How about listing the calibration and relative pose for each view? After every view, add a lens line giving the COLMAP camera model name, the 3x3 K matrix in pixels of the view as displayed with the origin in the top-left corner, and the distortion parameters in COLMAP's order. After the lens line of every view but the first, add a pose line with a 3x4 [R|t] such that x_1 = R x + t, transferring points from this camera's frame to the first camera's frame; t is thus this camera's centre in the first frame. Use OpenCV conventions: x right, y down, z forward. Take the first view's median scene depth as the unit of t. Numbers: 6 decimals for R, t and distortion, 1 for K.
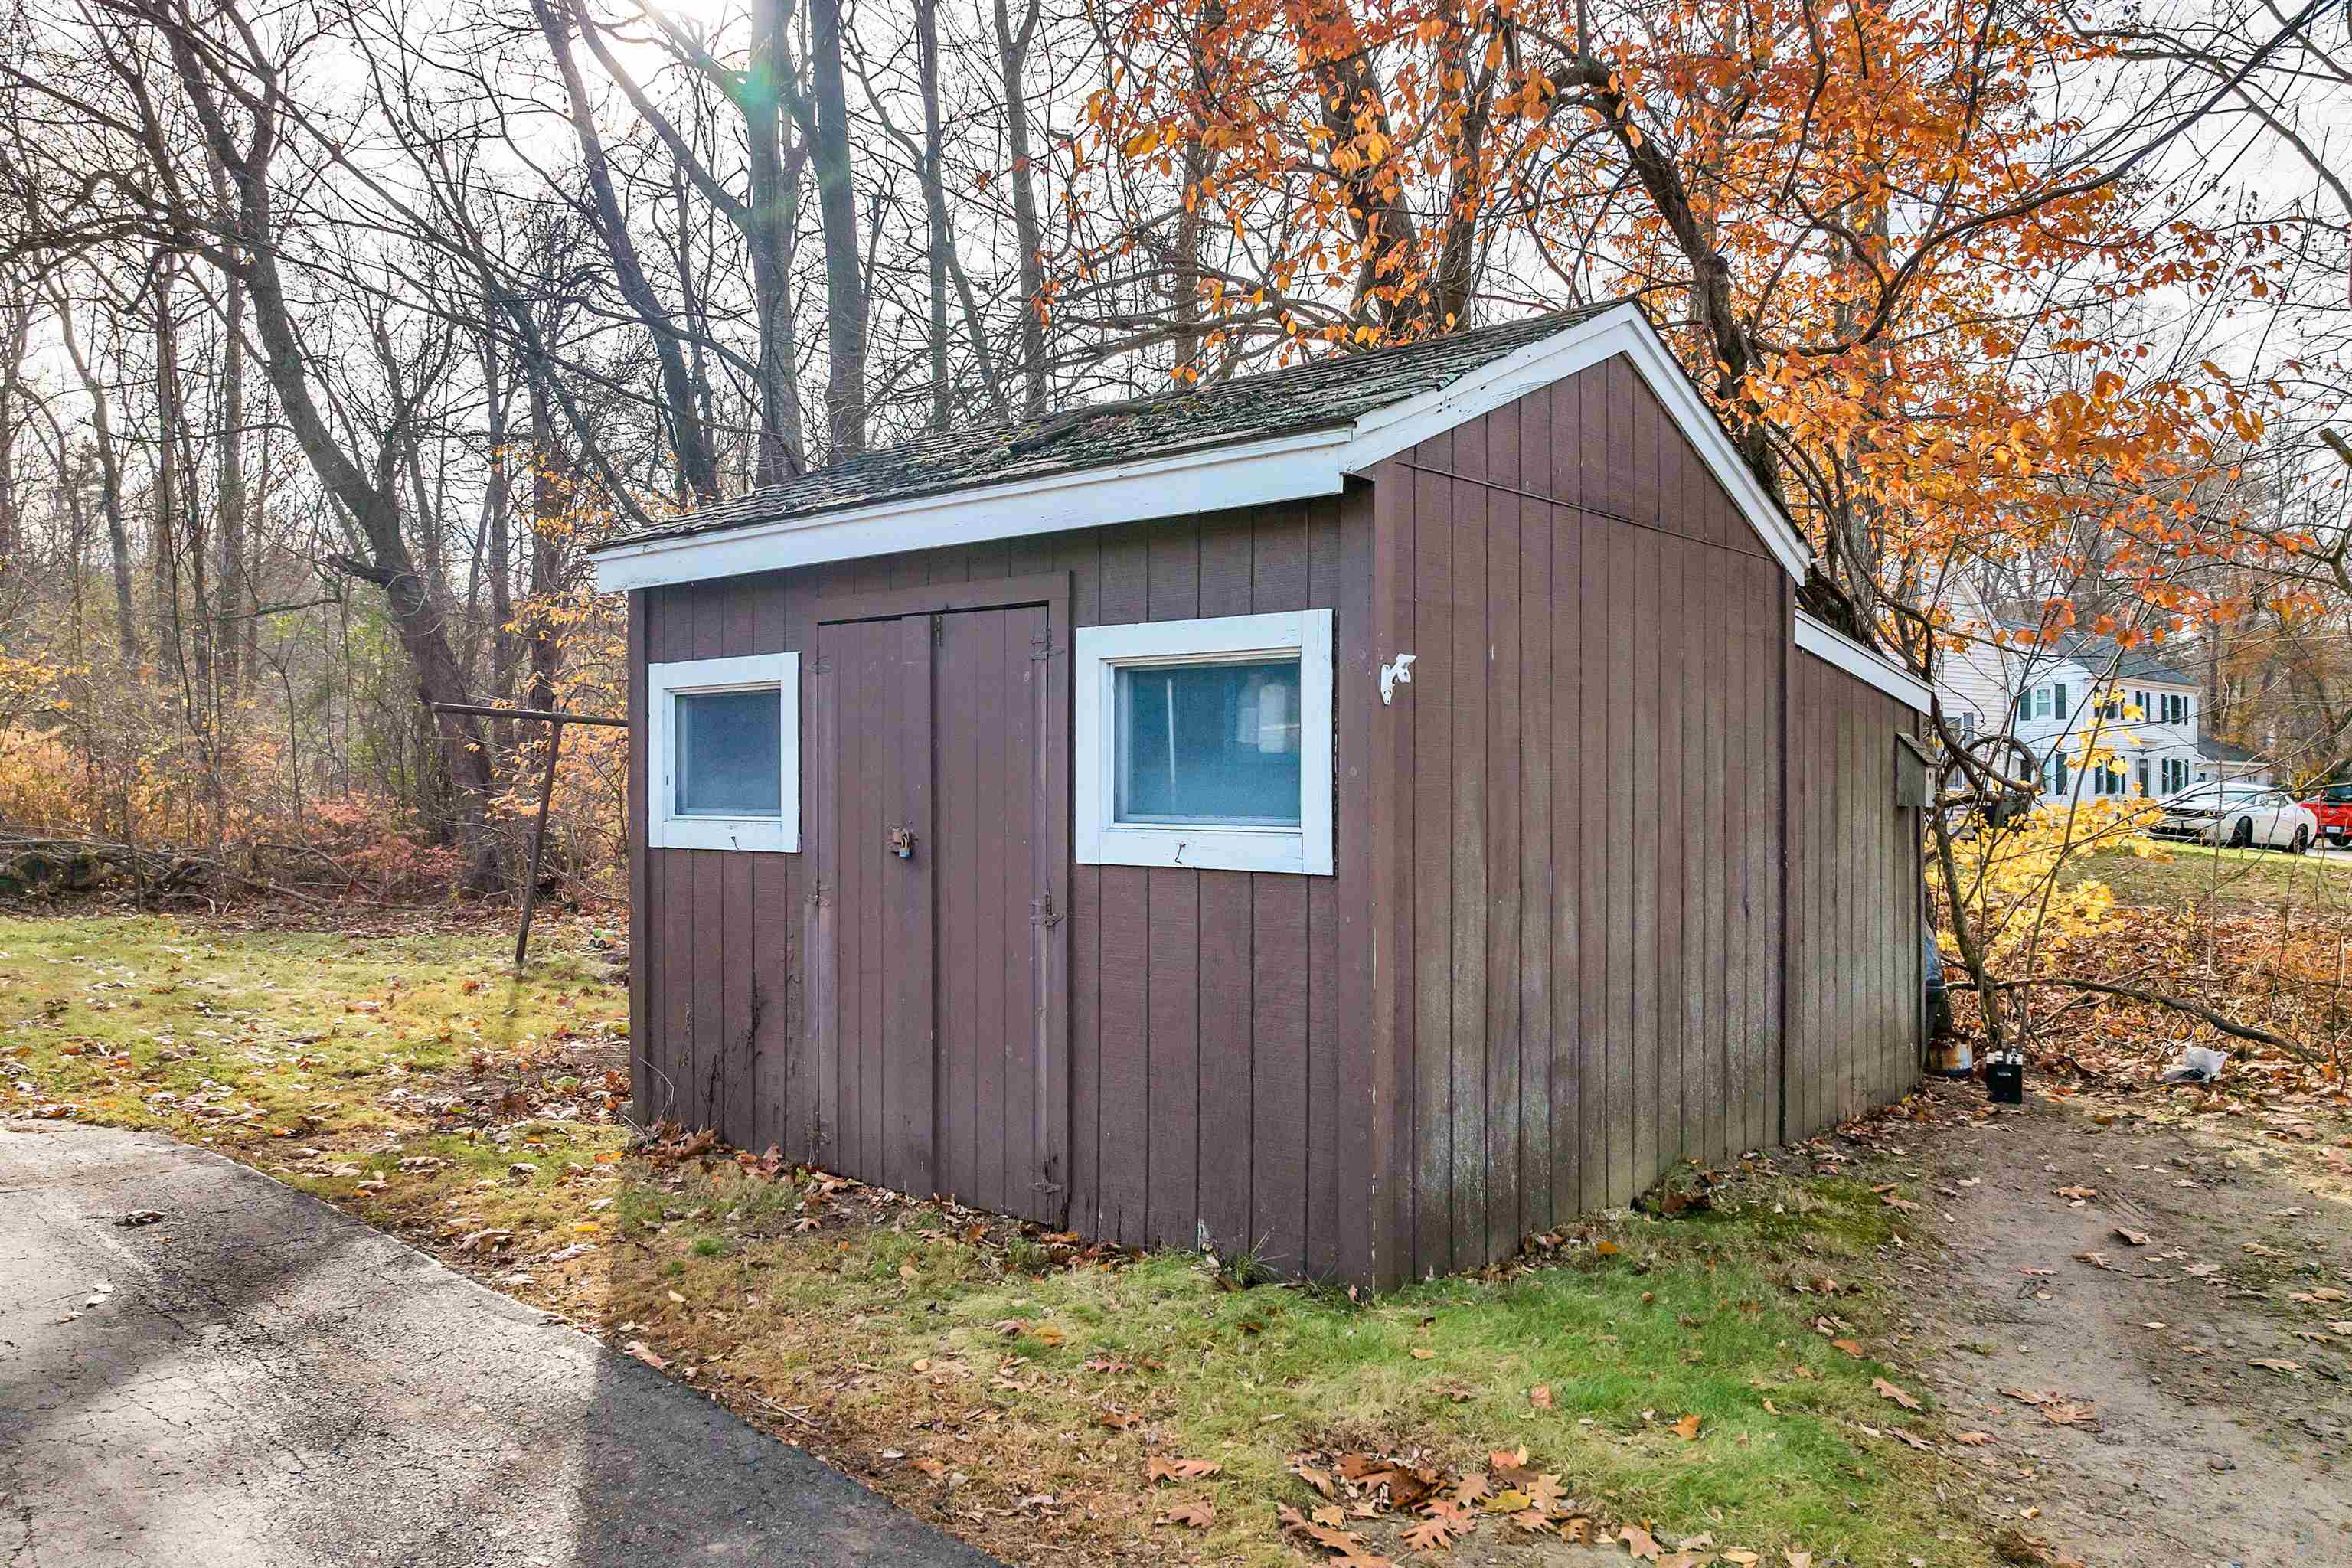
lens RADIAL K [[1704.5, 0, 1170.2], [0, 1704.5, 785.7], [0, 0, 1]] dist [-0.040752, 0.002601]
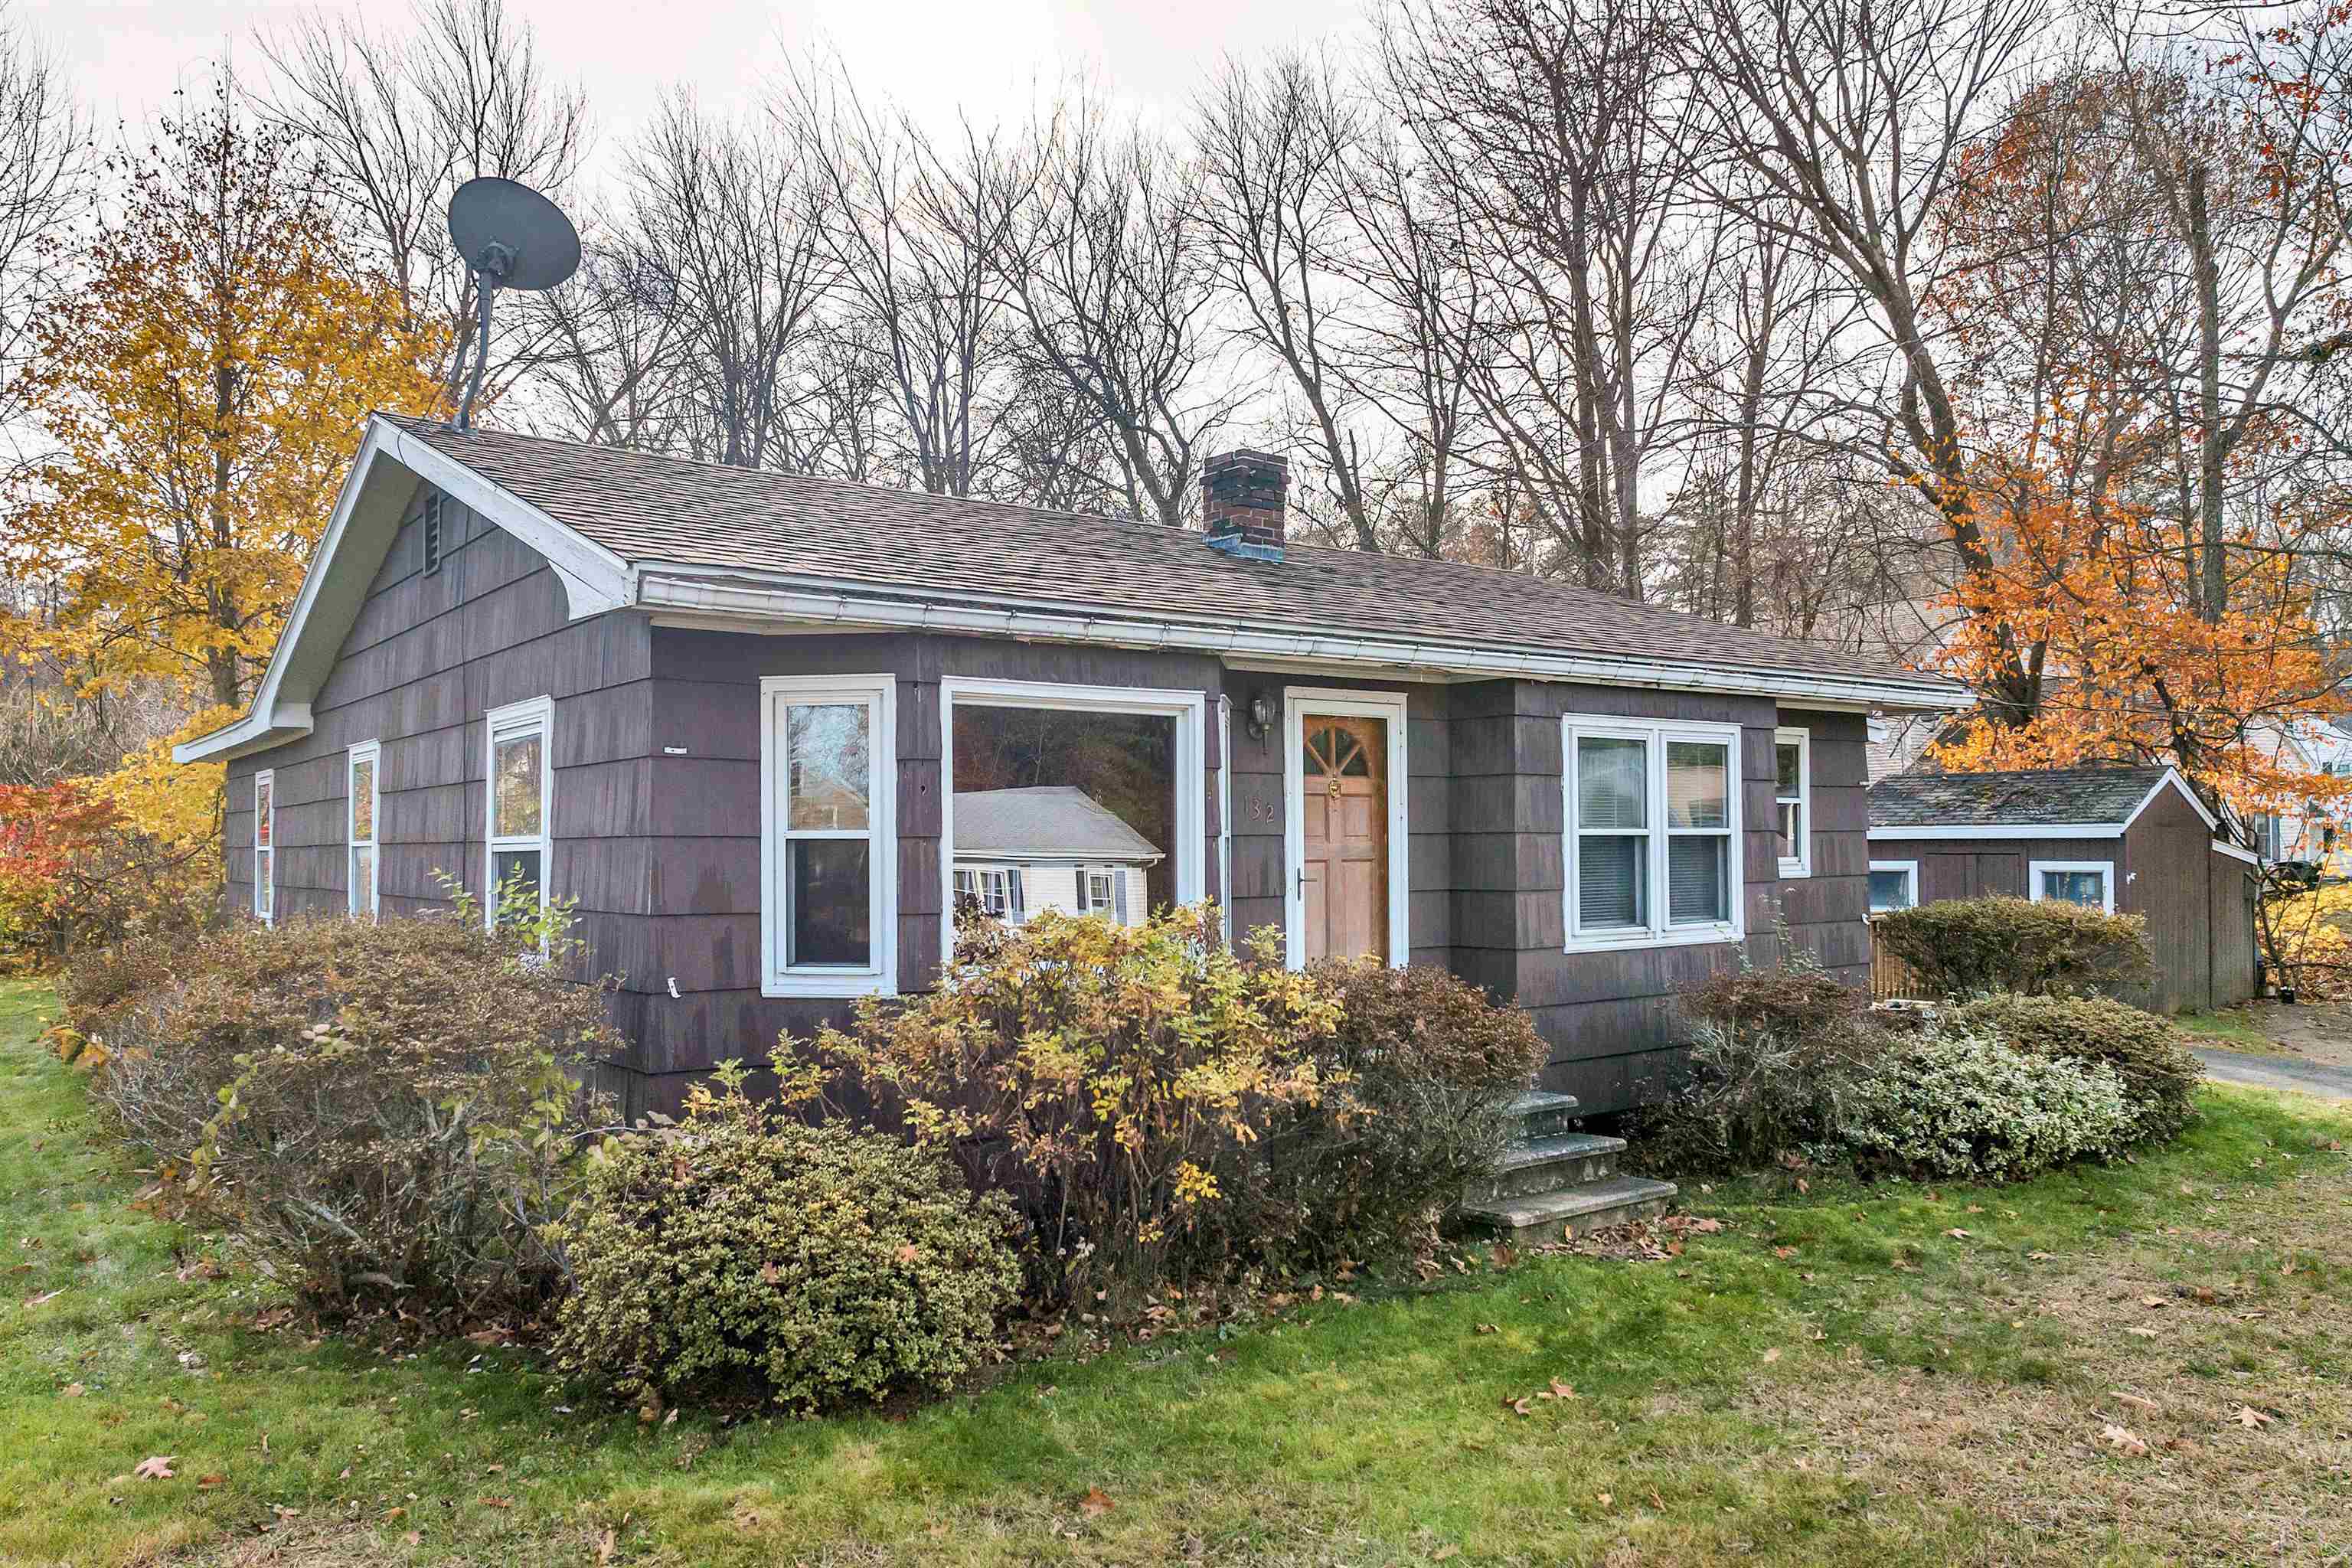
lens RADIAL K [[1704.5, 0, 1173.8], [0, 1704.5, 804.6], [0, 0, 1]] dist [-0.040752, 0.002601]
pose [[0.989652, -0.014720, -0.142730, -0.960886], [0.012498, 0.999787, -0.016452, -0.122204], [0.142942, 0.014498, 0.989625, -2.077712]]
